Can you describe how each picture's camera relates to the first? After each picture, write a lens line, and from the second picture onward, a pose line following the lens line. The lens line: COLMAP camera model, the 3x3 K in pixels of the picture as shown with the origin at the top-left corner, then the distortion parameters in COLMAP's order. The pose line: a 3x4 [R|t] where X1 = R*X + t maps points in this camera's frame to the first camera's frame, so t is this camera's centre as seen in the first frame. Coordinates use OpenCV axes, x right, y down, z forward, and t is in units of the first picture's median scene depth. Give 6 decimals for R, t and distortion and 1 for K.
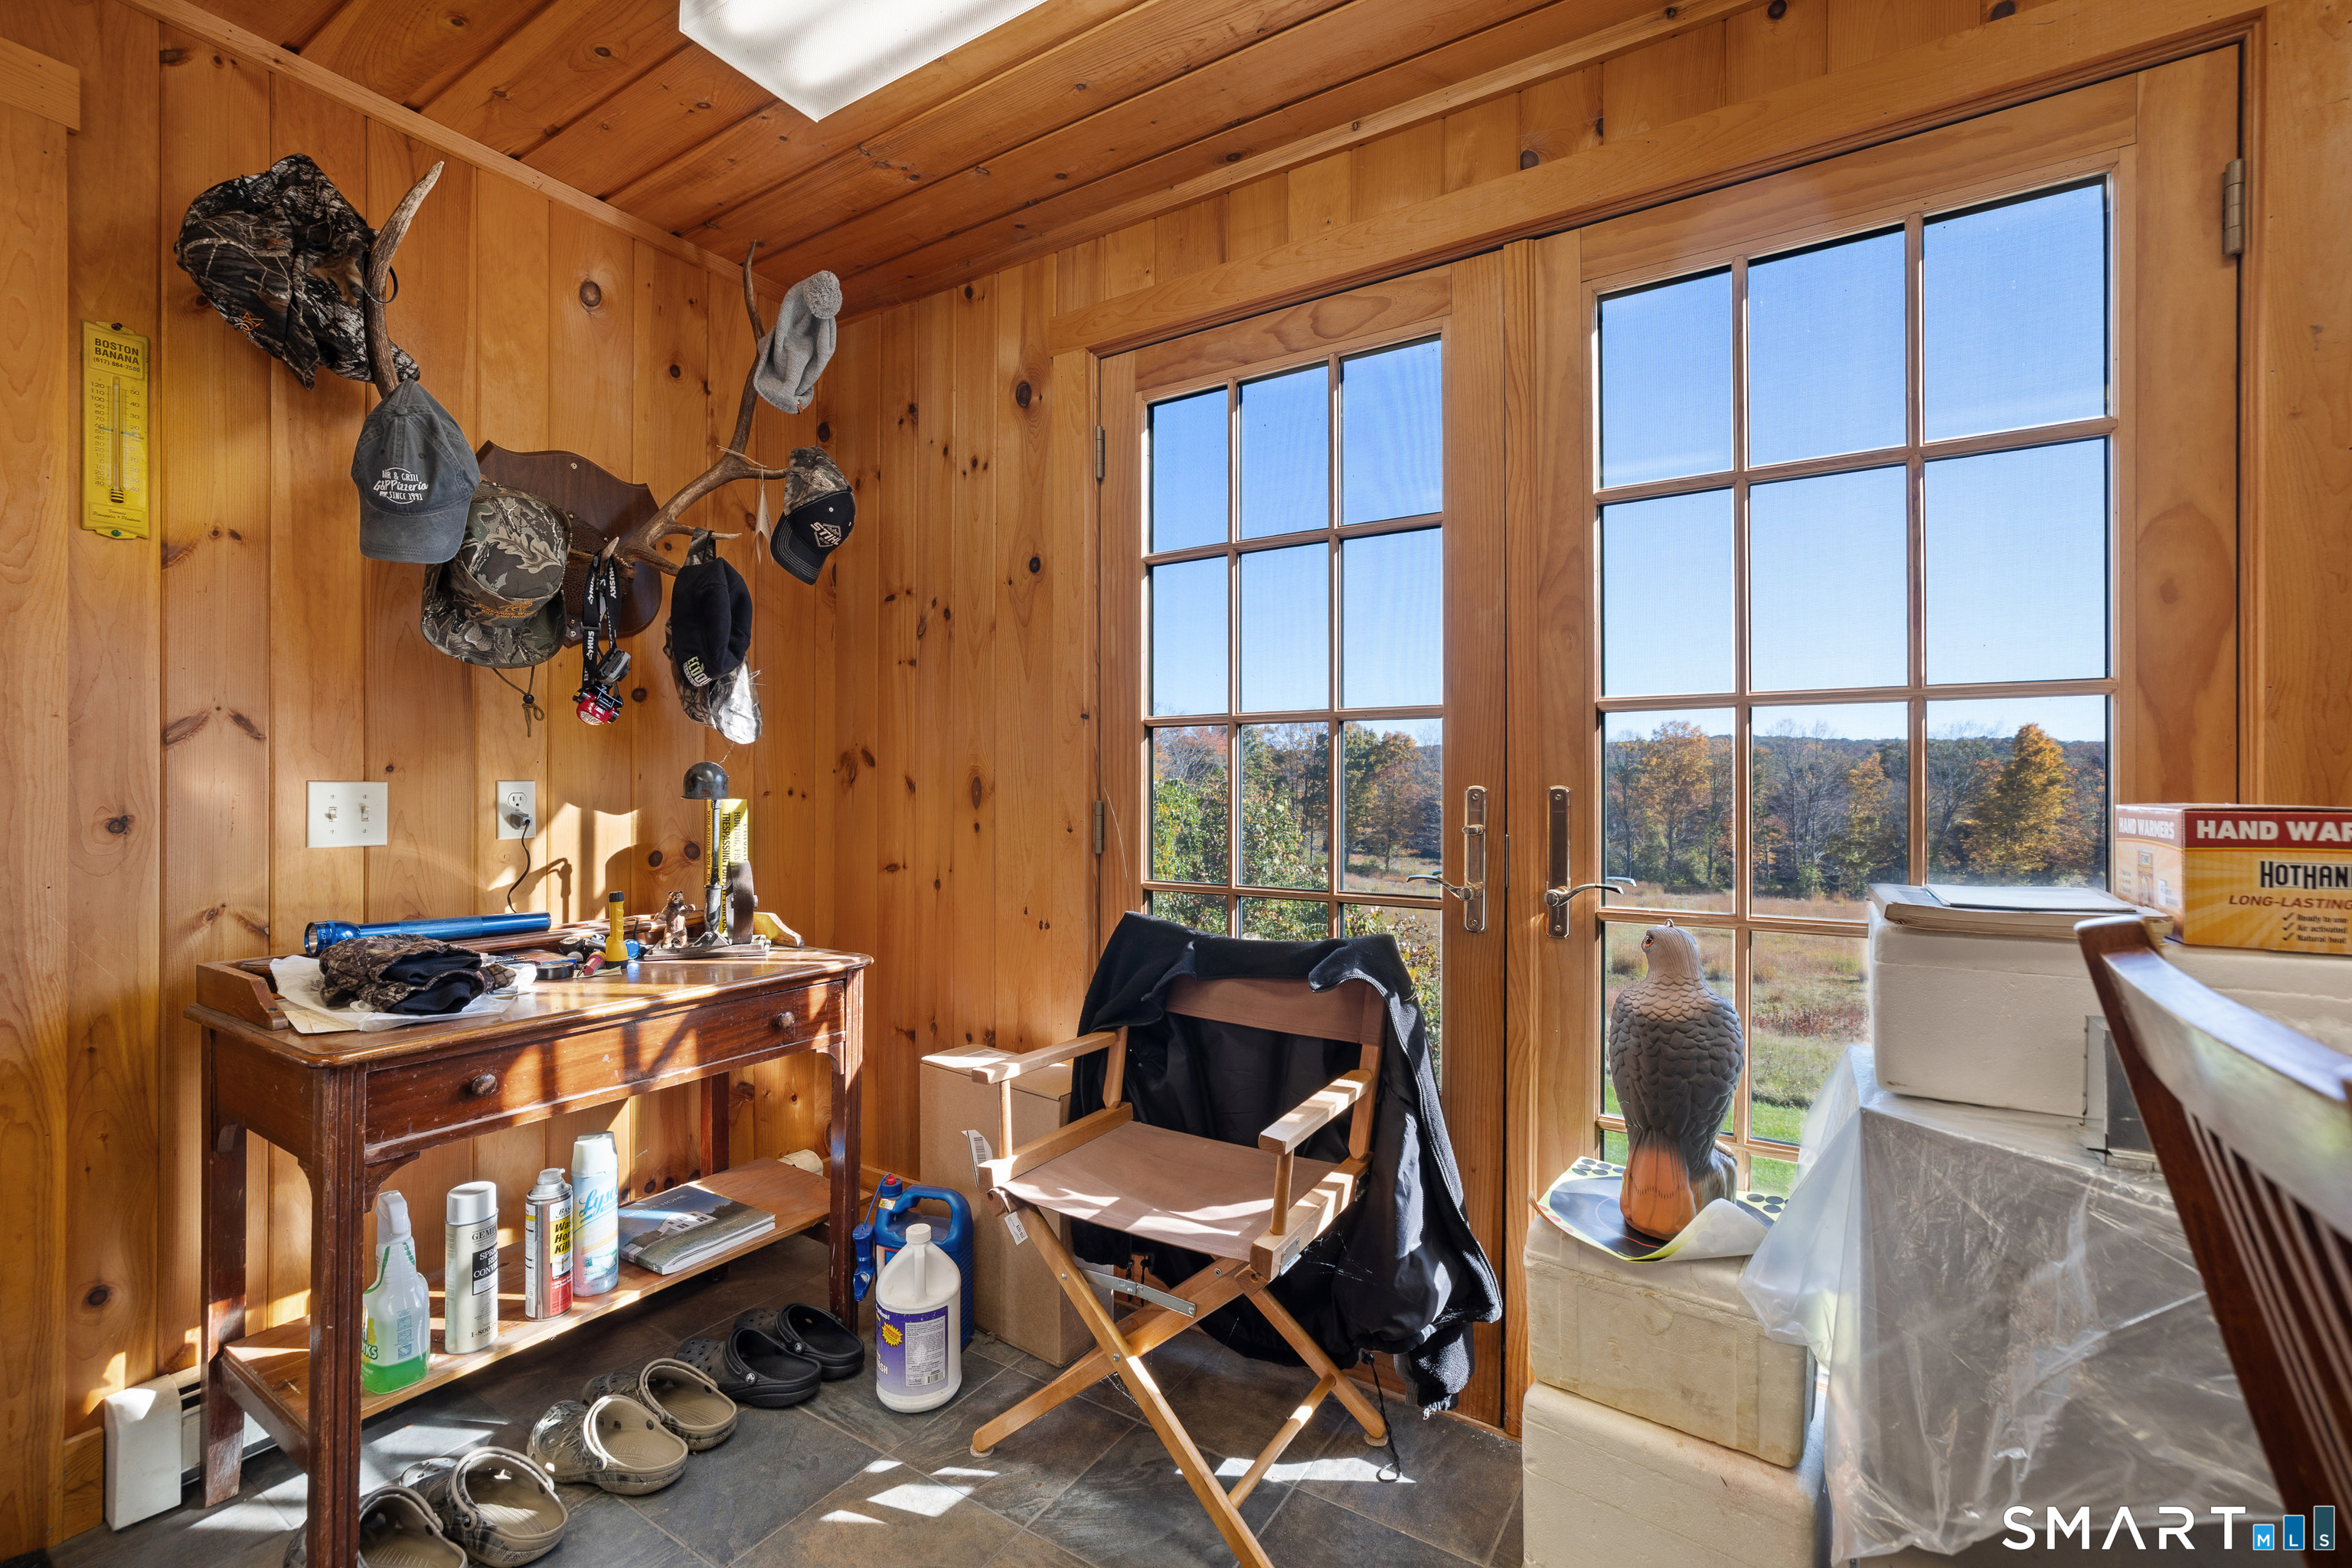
lens RADIAL K [[1016.5, 0, 1168.0], [0, 1016.5, 784.8], [0, 0, 1]] dist [-0.016173, 0.006747]
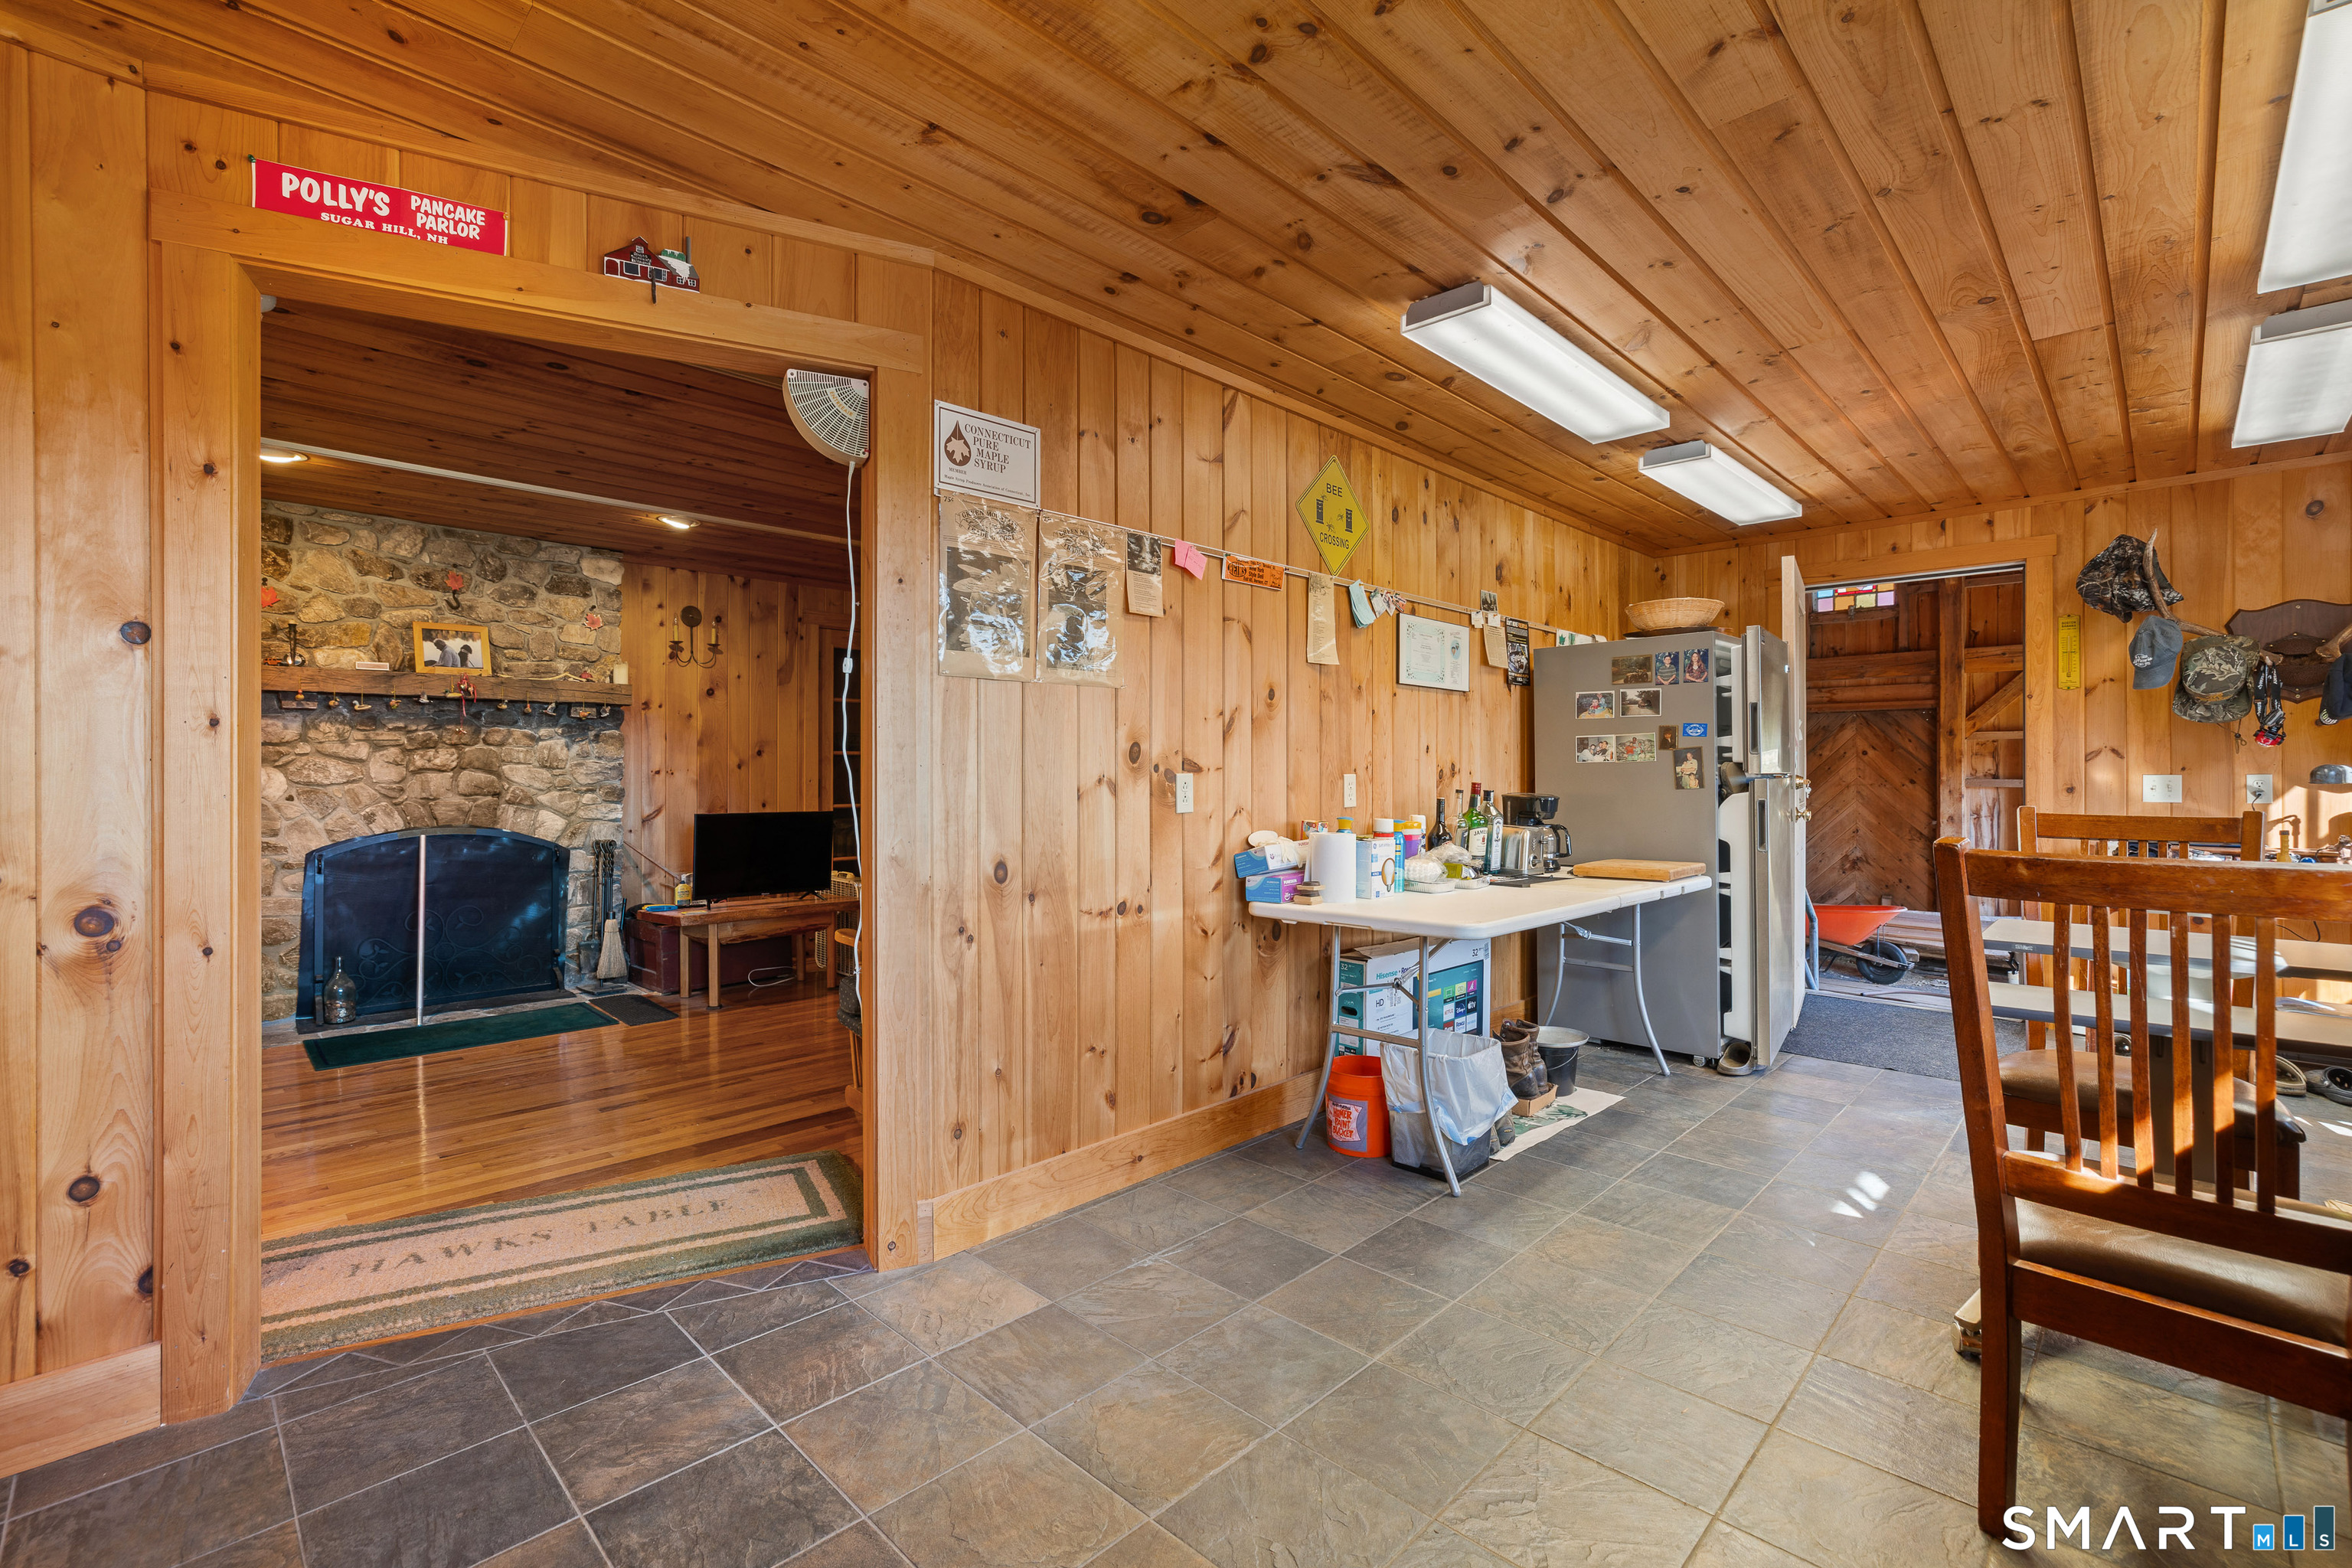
lens RADIAL K [[1016.5, 0, 1162.0], [0, 1016.5, 769.0], [0, 0, 1]] dist [-0.016173, 0.006747]
pose [[-0.215956, -0.004856, -0.976391, 2.040536], [-0.001548, 0.999988, -0.004631, -0.001557], [0.976402, 0.000512, -0.215961, -0.794850]]
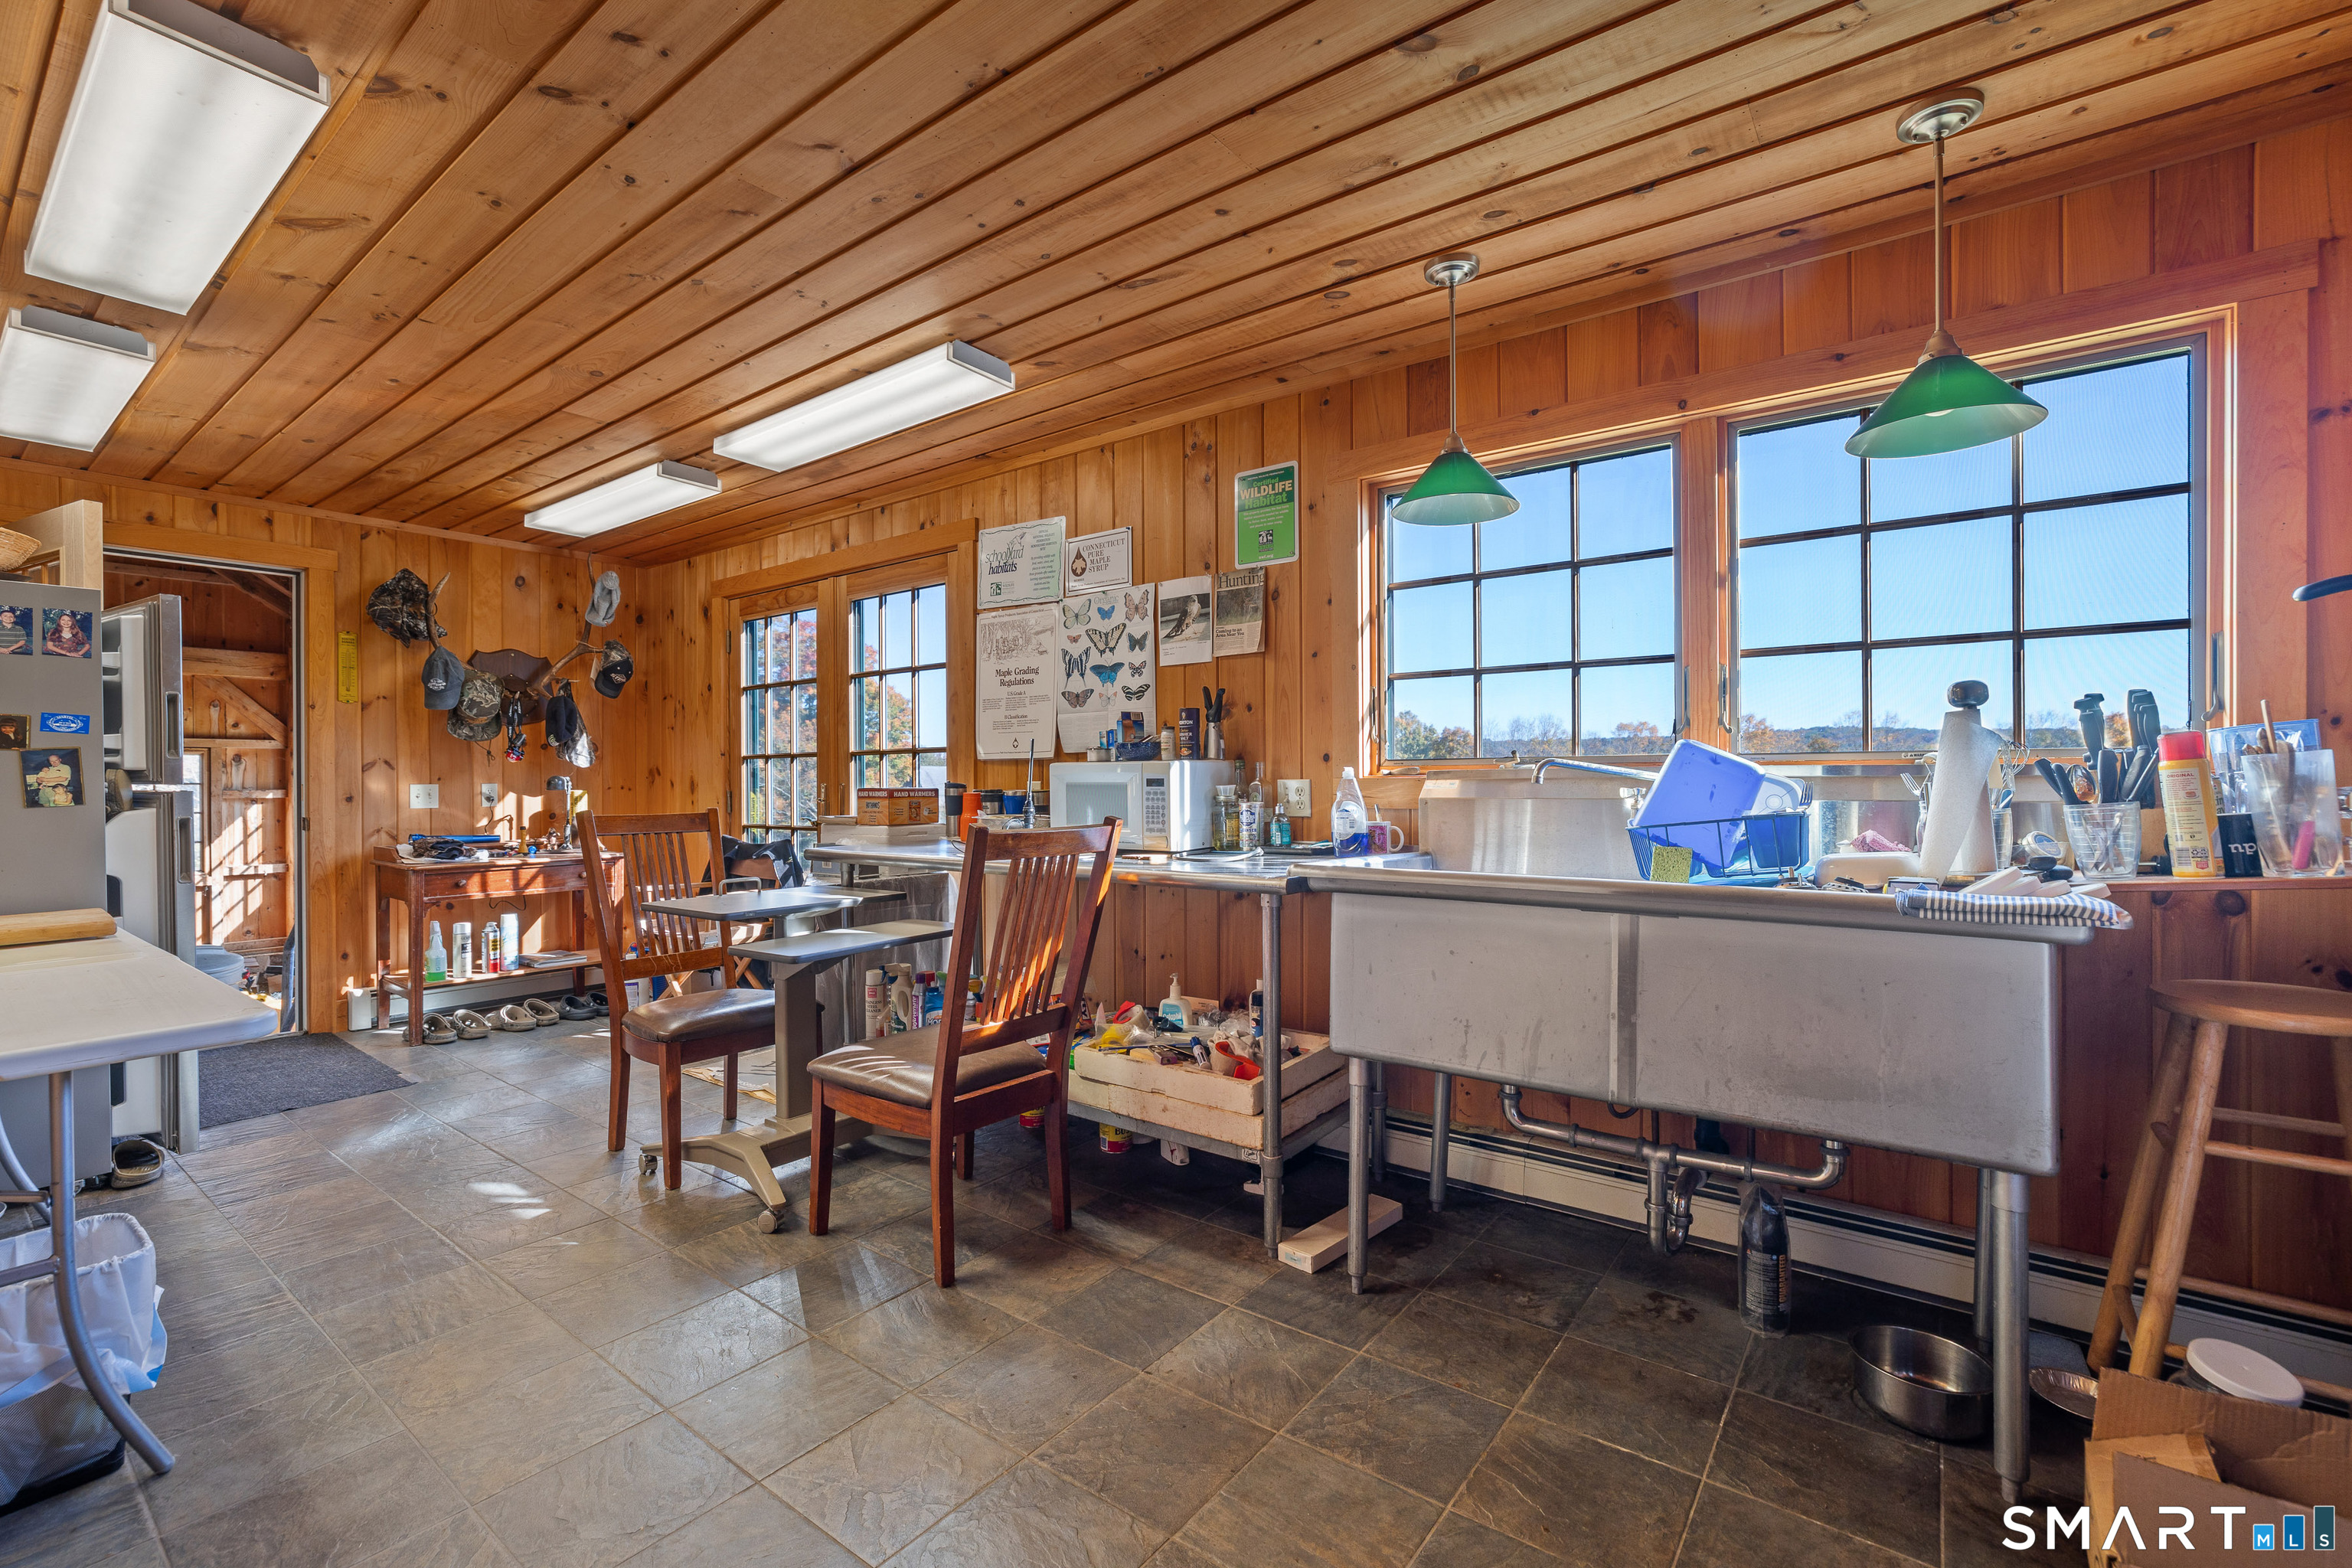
lens RADIAL K [[1016.5, 0, 1164.9], [0, 1016.5, 784.2], [0, 0, 1]] dist [-0.016173, 0.006747]
pose [[0.996310, -0.004677, -0.085695, 1.436715], [0.004953, 0.999983, 0.003004, -0.001100], [0.085680, -0.003417, 0.996317, -1.569206]]
